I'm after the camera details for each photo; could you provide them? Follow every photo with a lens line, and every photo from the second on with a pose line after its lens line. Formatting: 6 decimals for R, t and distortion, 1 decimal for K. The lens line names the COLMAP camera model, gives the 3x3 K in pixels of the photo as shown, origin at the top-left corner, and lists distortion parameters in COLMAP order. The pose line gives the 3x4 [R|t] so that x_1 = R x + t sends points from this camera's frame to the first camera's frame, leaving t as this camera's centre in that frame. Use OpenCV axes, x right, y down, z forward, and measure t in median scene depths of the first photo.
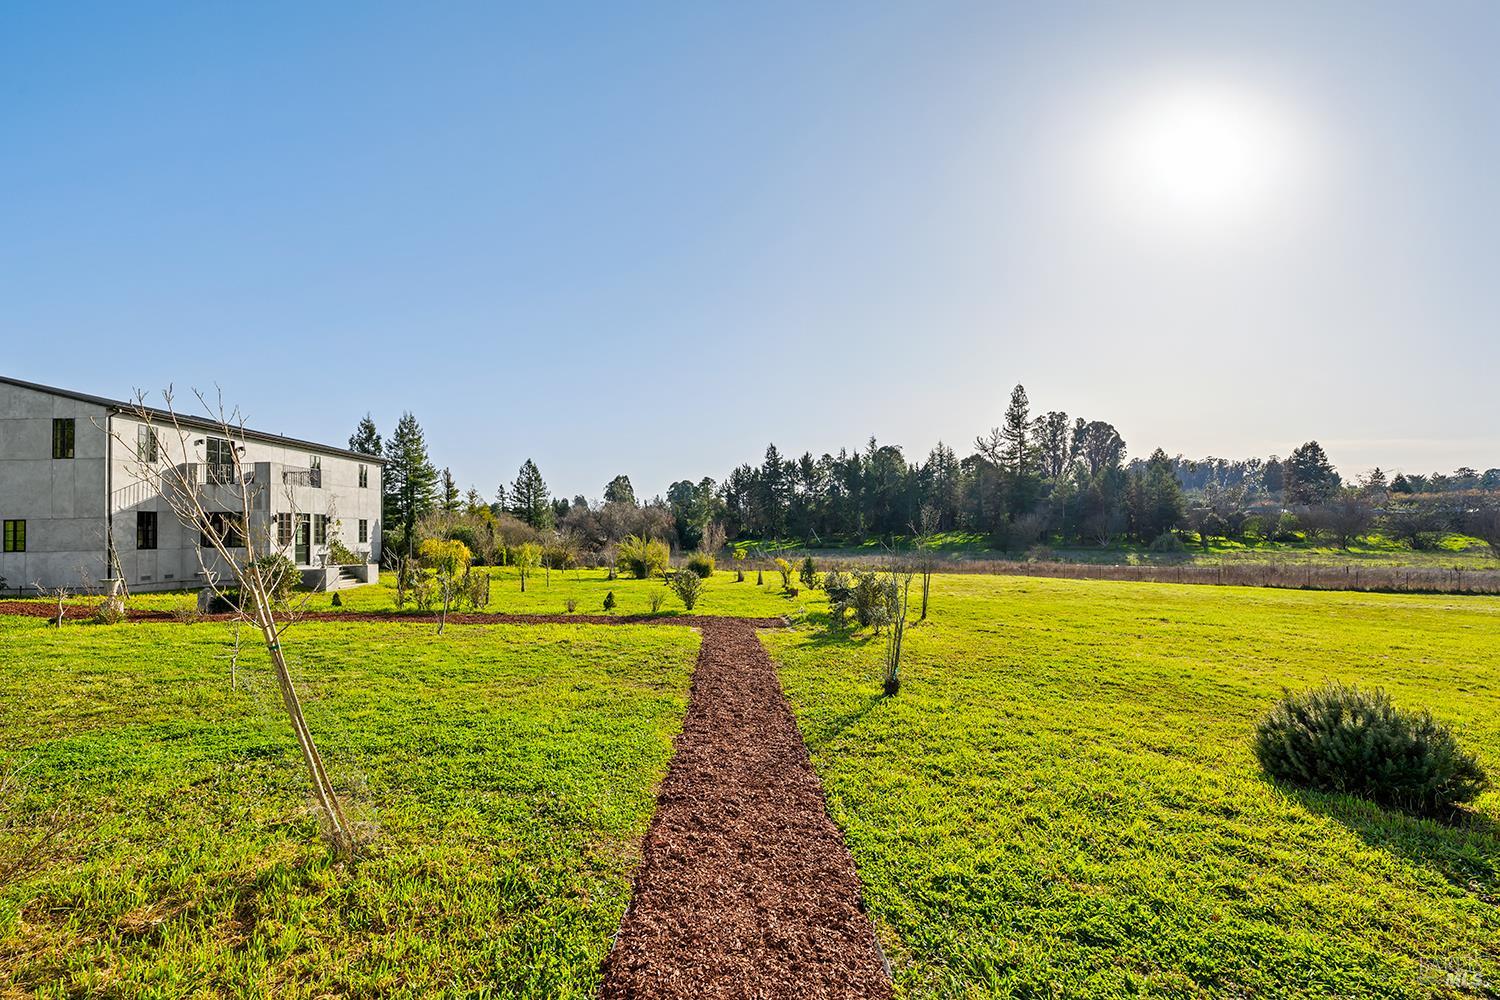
lens RADIAL K [[597.5, 0, 748.0], [0, 597.5, 519.9], [0, 0, 1]] dist [-0.002196, -0.000012]
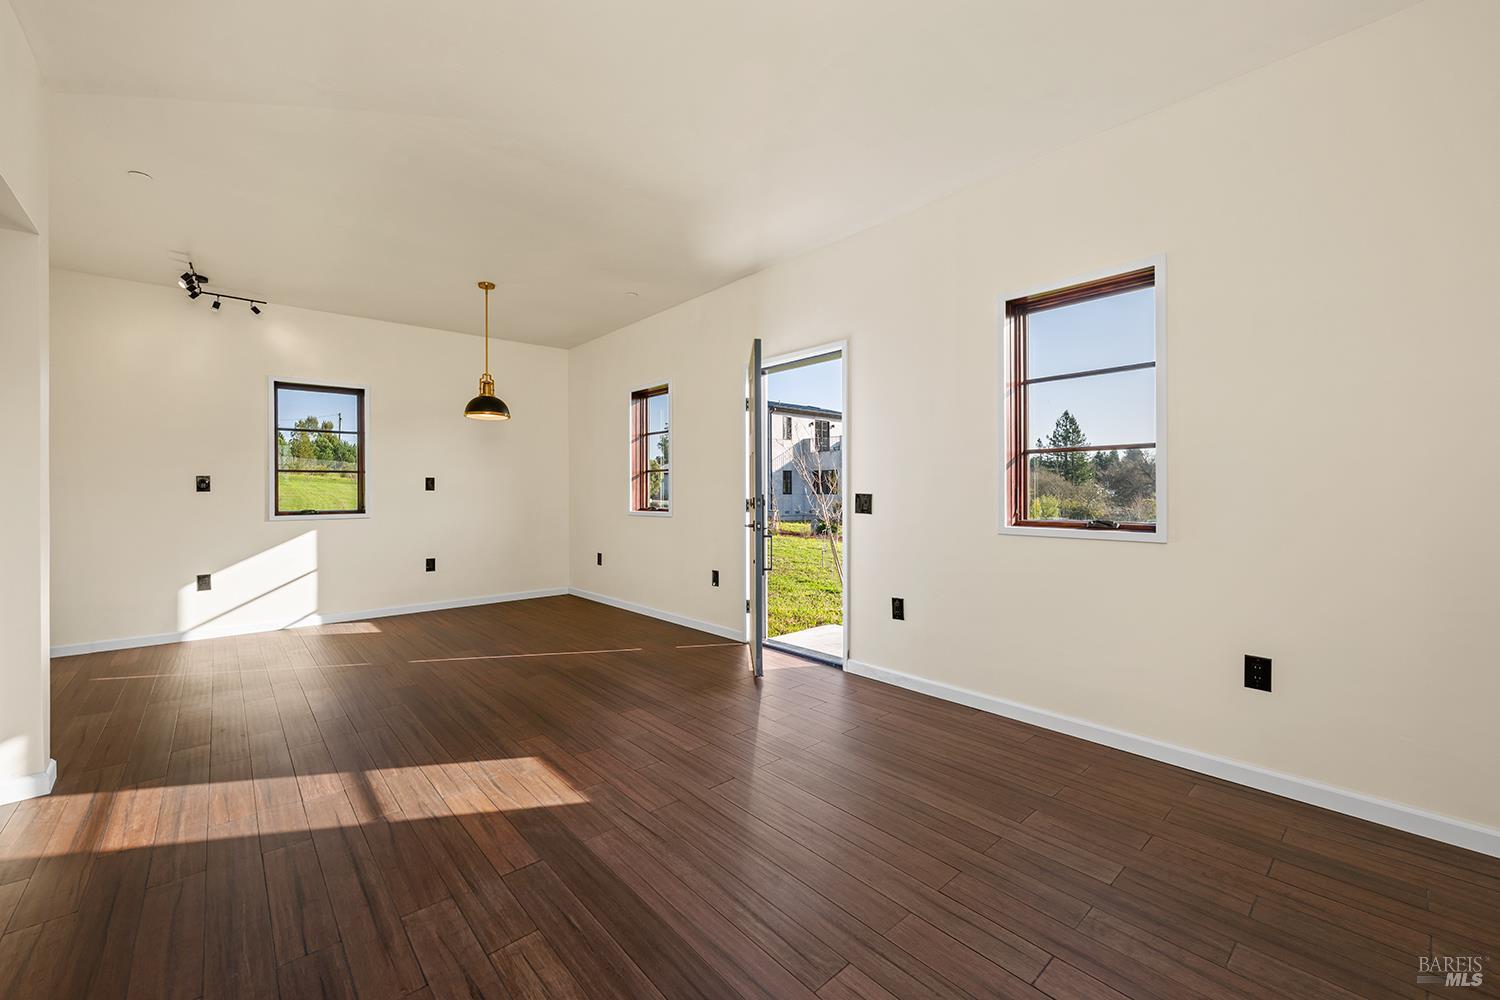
lens RADIAL K [[597.5, 0, 752.2], [0, 597.5, 487.2], [0, 0, 1]] dist [-0.002196, -0.000012]
pose [[0.662663, 0.008273, -0.748872, 0.125355], [0.008163, 0.999800, 0.018268, 0.000427], [0.748873, -0.018218, 0.662463, -0.128226]]
